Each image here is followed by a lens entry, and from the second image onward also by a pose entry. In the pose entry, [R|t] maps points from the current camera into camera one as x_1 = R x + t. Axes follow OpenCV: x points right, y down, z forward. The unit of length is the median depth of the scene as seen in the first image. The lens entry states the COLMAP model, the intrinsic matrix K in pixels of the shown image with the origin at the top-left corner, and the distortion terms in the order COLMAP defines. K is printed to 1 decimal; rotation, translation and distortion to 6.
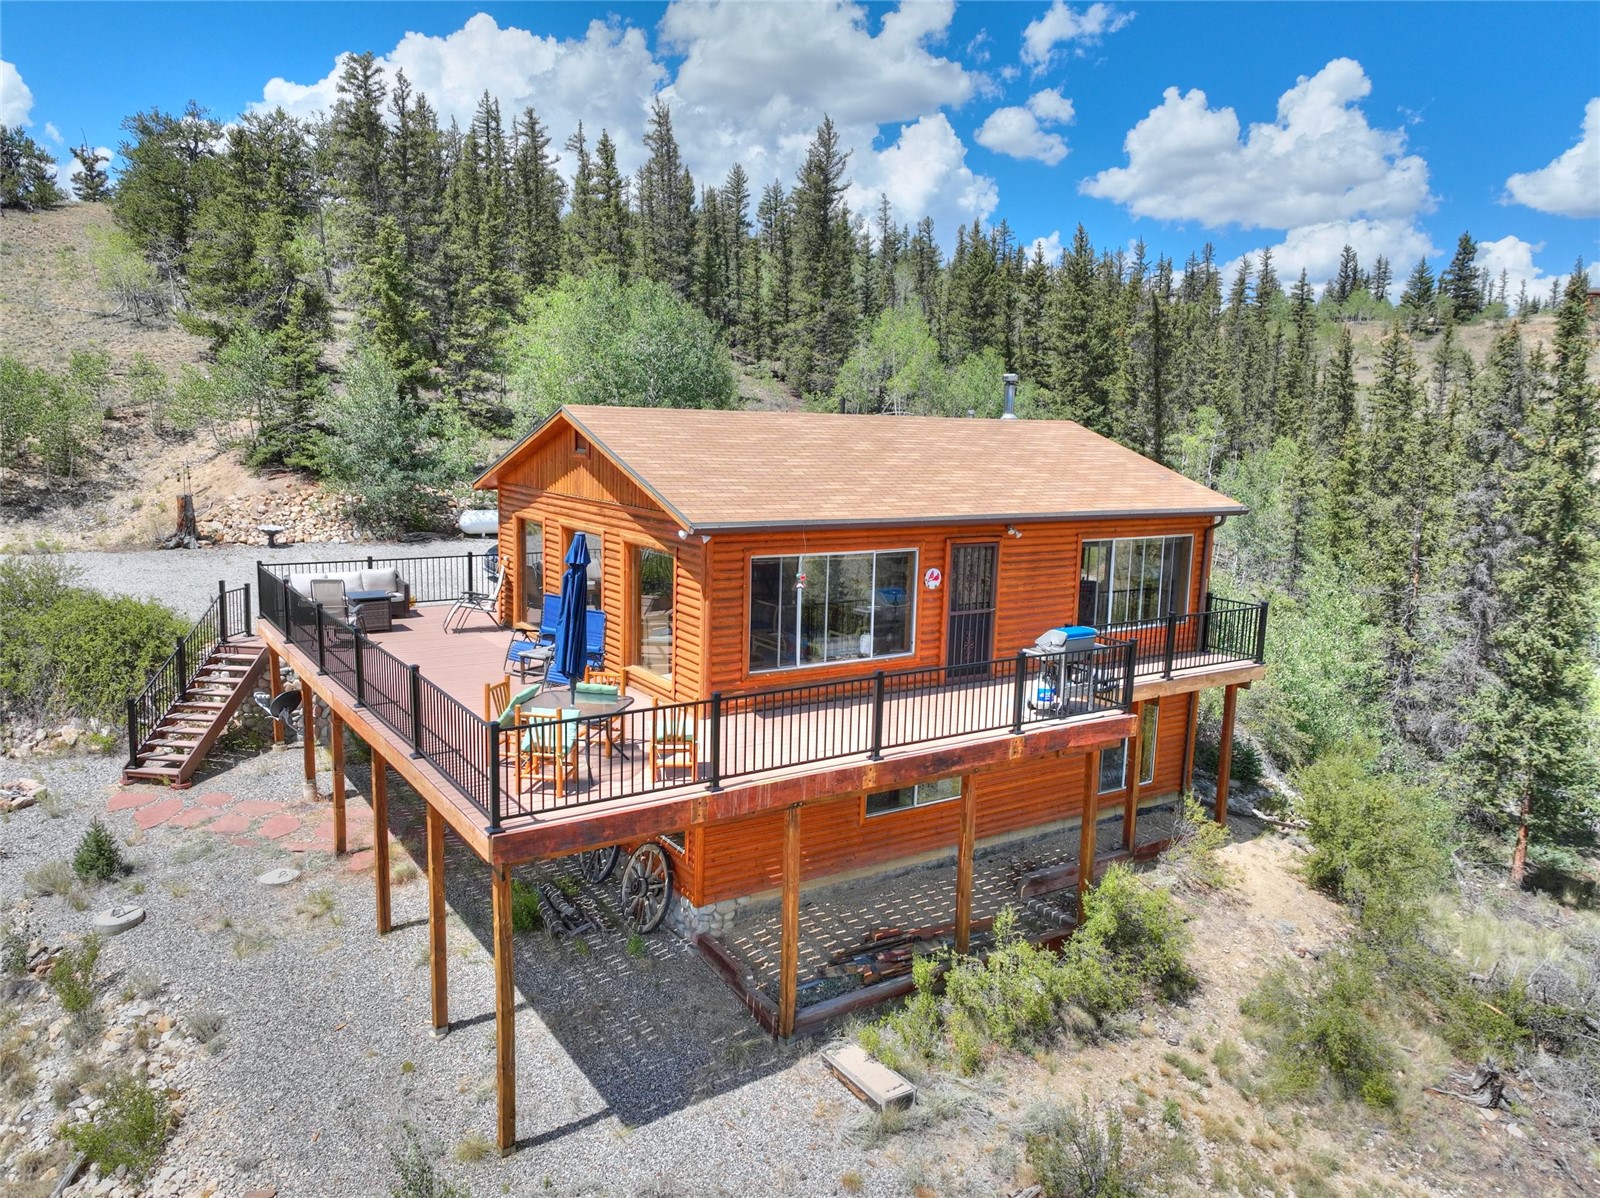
lens RADIAL K [[1130.9, 0, 803.6], [0, 1130.9, 597.8], [0, 0, 1]] dist [0.000523, 0.014866]
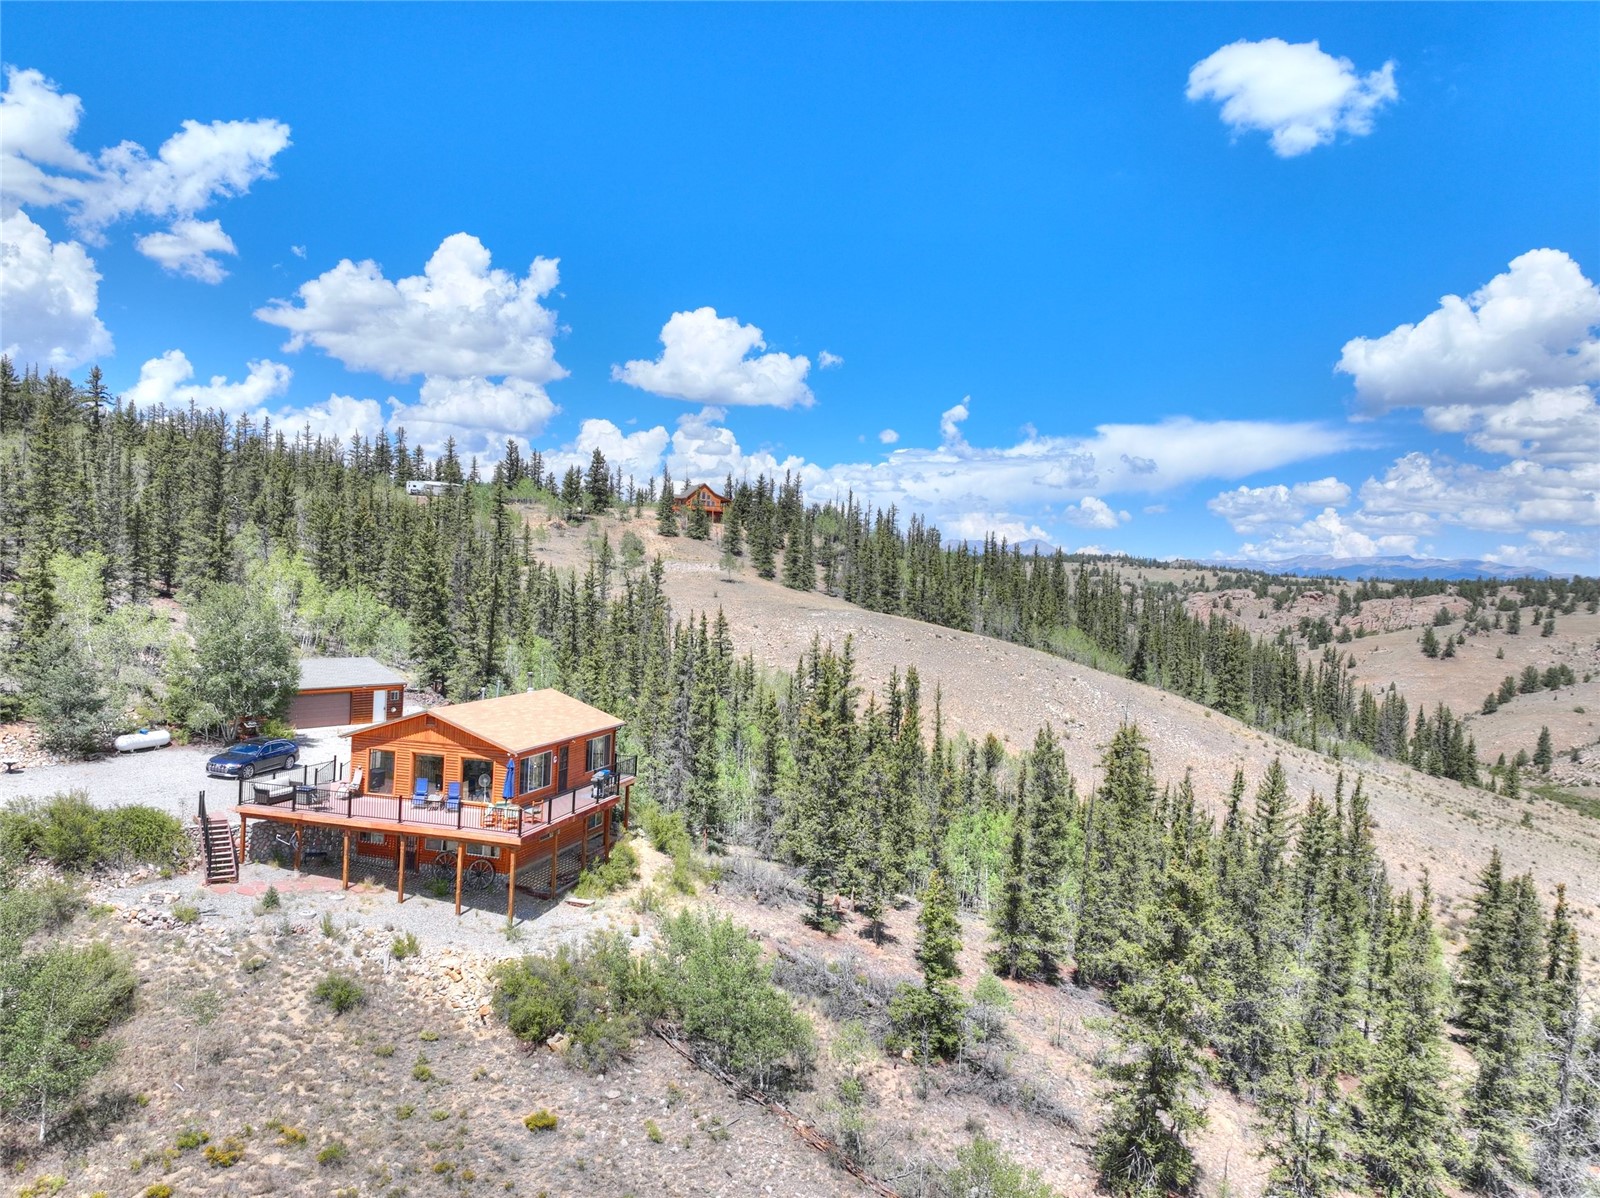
lens RADIAL K [[1129.9, 0, 800.0], [0, 1129.9, 599.0], [0, 0, 1]] dist [0.007279, 0.005192]
pose [[0.755900, -0.004498, 0.654672, -0.952049], [0.077450, 0.993569, -0.082598, -0.098977], [-0.650090, 0.113140, 0.751387, -1.221825]]
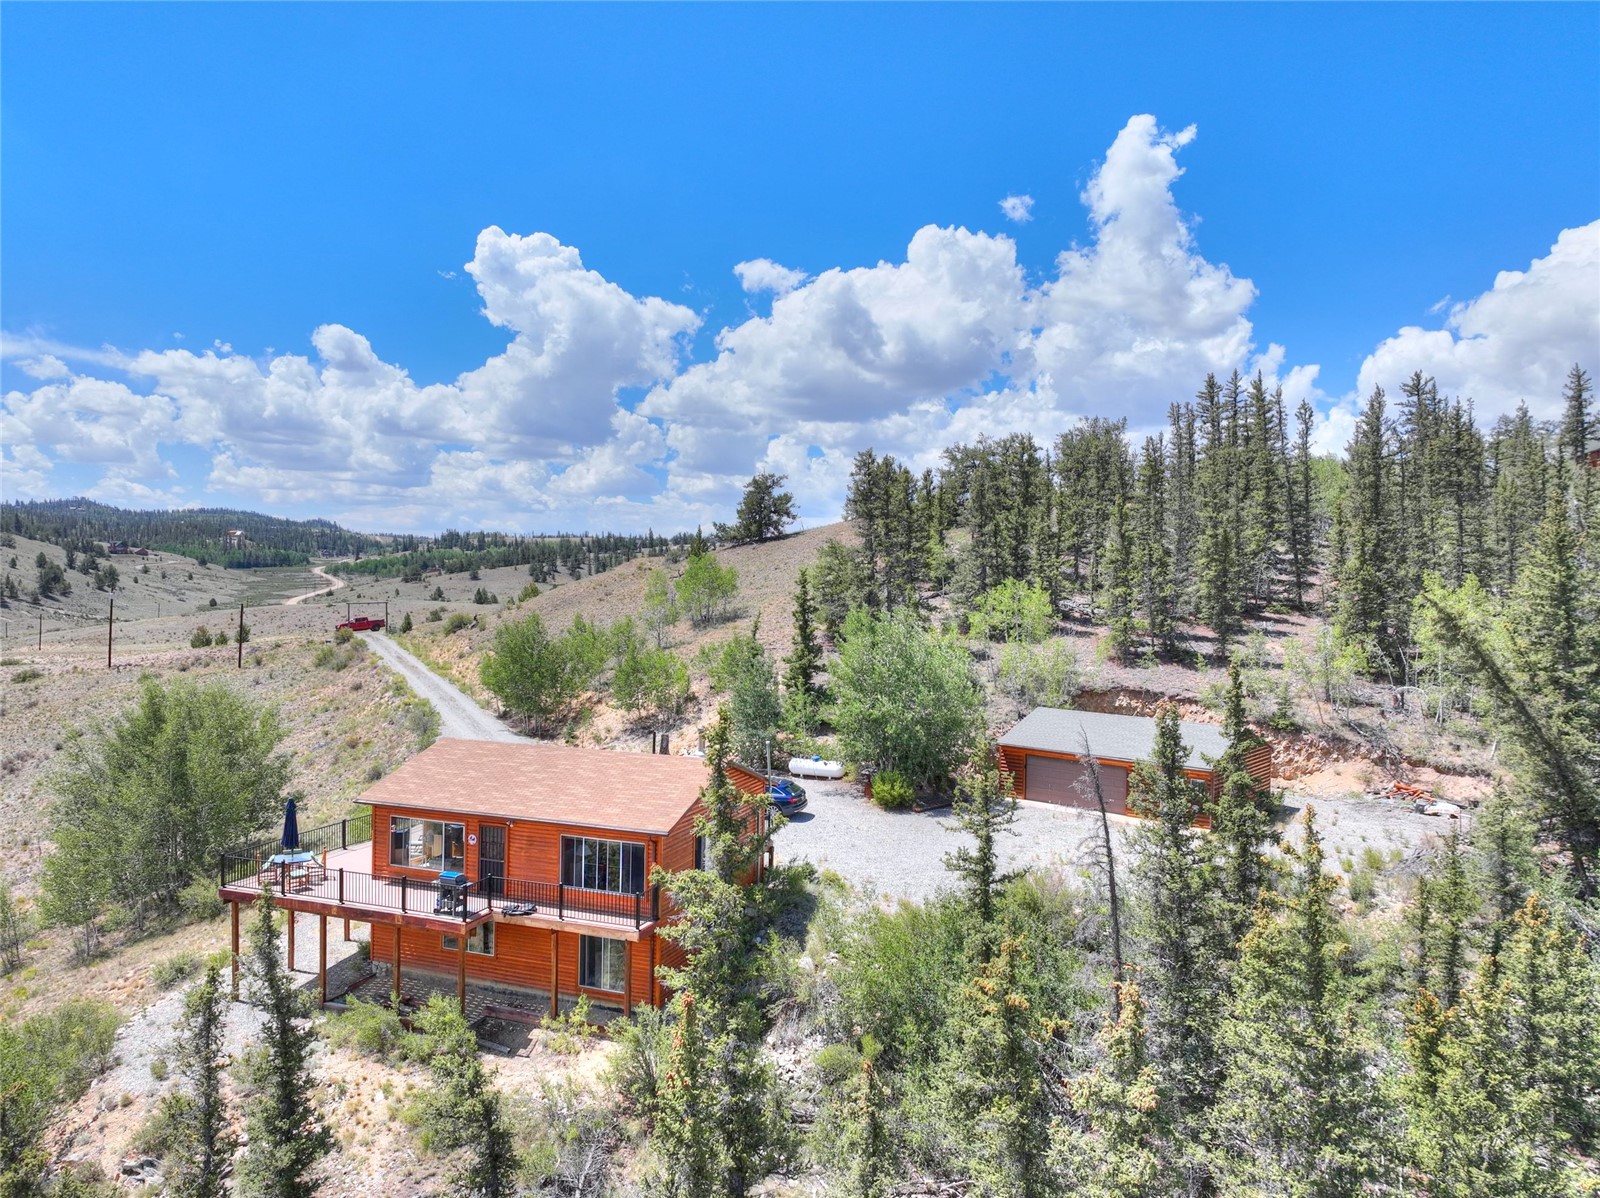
lens RADIAL K [[1130.9, 0, 803.6], [0, 1130.9, 597.8], [0, 0, 1]] dist [0.000523, 0.014866]
pose [[0.580122, -0.001970, -0.814527, 1.495433], [-0.127377, 0.987474, -0.093109, -0.235207], [0.804508, 0.157767, 0.572605, 0.154129]]
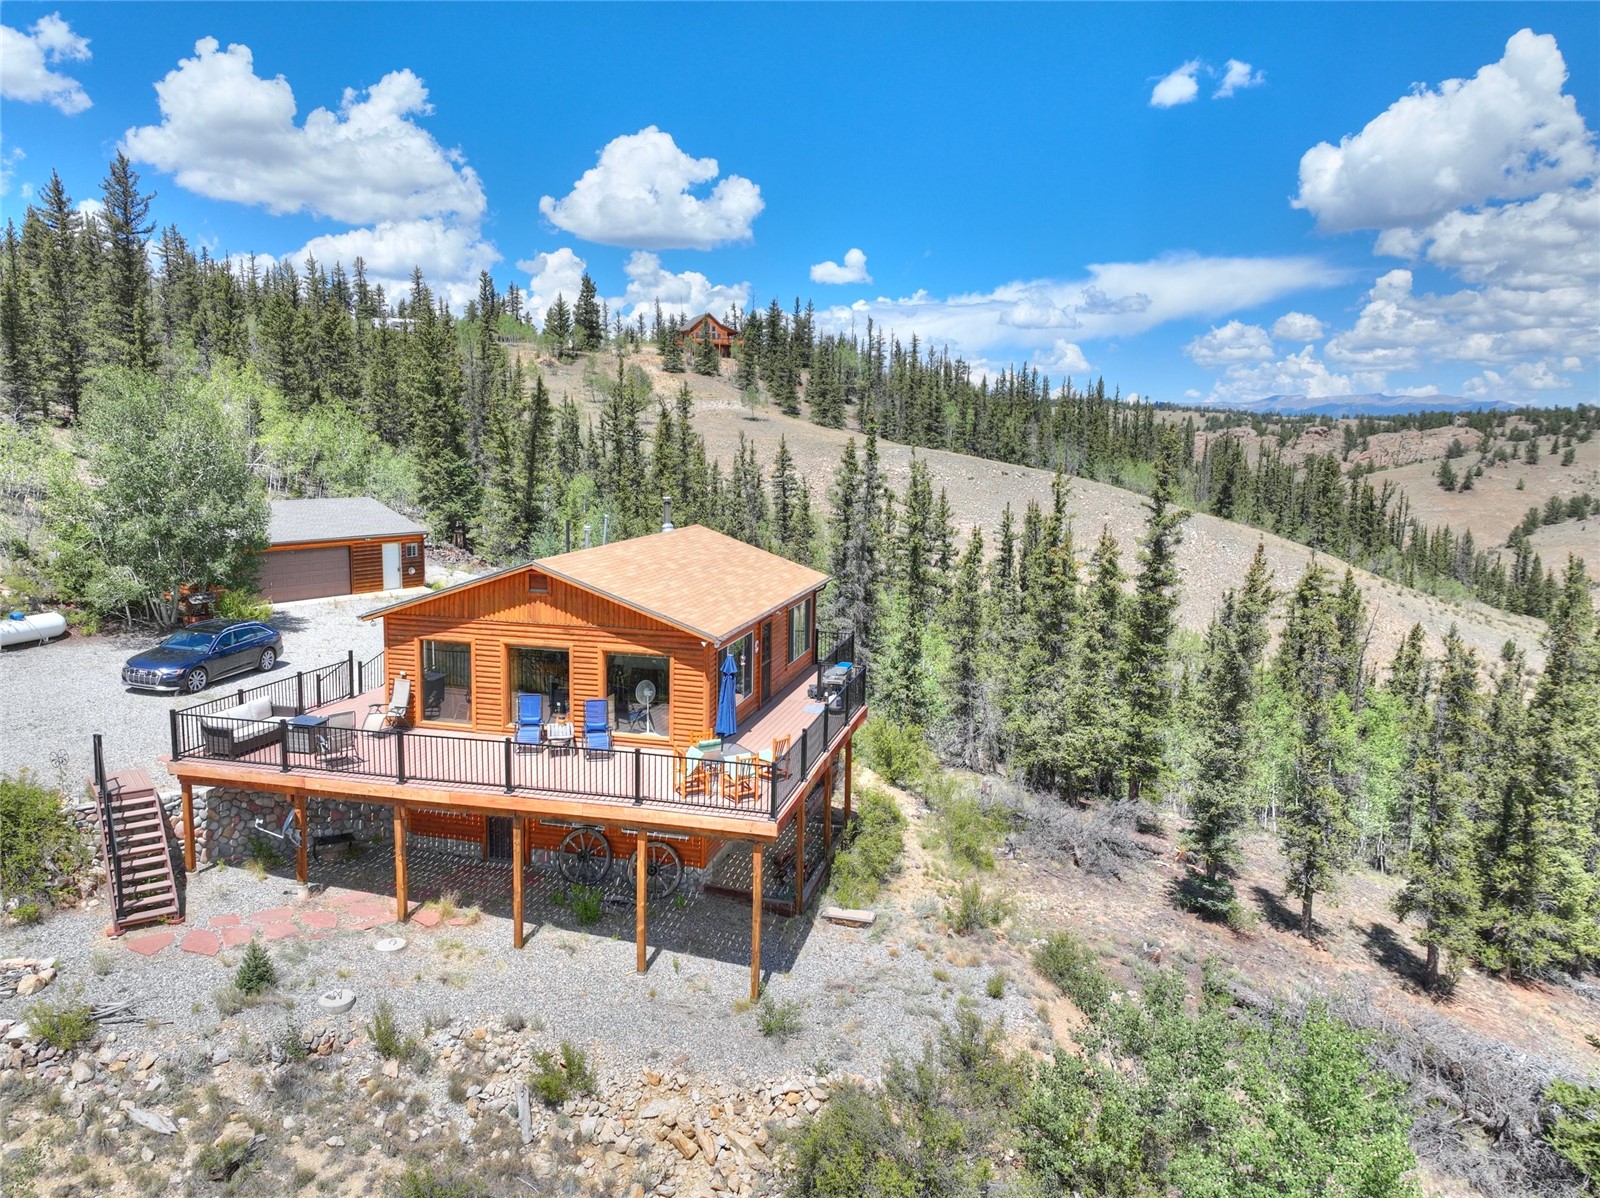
lens RADIAL K [[1130.9, 0, 803.6], [0, 1130.9, 597.8], [0, 0, 1]] dist [0.000523, 0.014866]
pose [[0.736283, -0.109722, 0.667719, -0.650208], [0.106486, 0.993259, 0.045796, -0.108537], [-0.668243, 0.037384, 0.743004, -0.202488]]
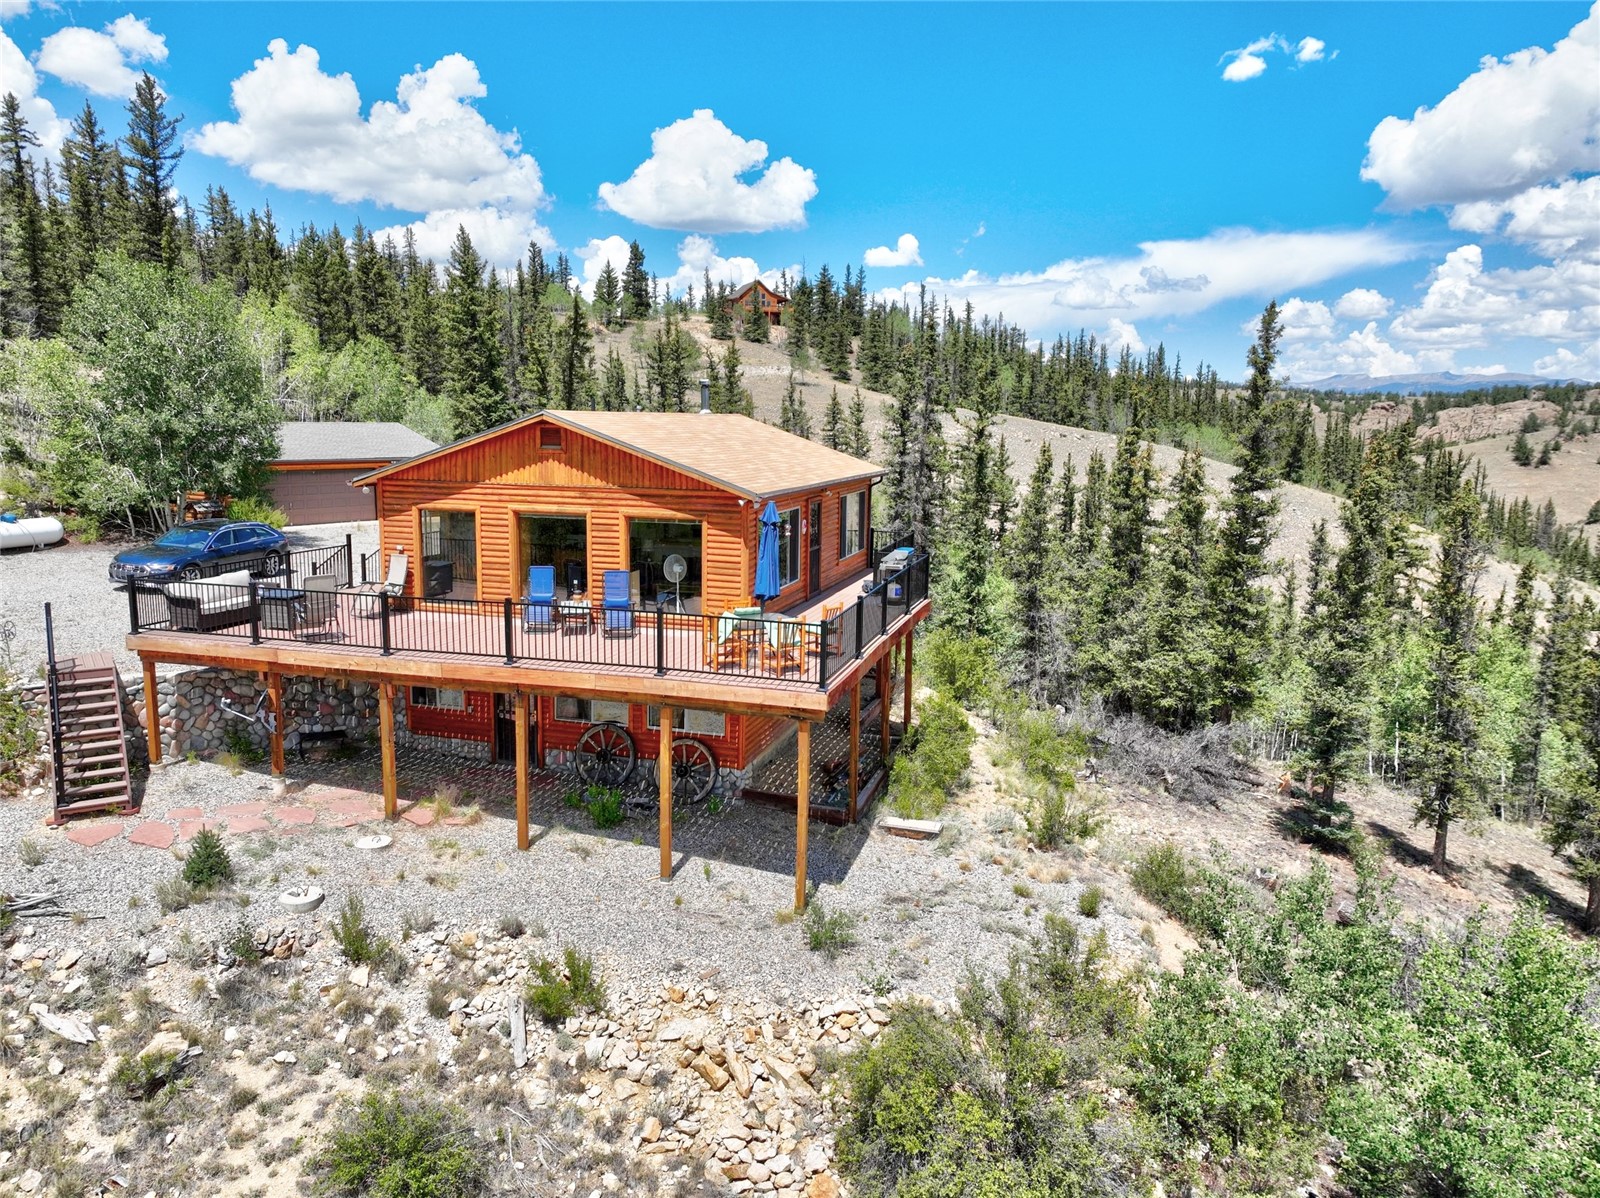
lens RADIAL K [[1130.9, 0, 803.6], [0, 1130.9, 597.8], [0, 0, 1]] dist [0.000523, 0.014866]
pose [[0.765306, -0.117688, 0.632817, -0.564358], [0.106614, 0.992740, 0.055689, -0.004811], [-0.634776, 0.024848, 0.772296, -0.085829]]
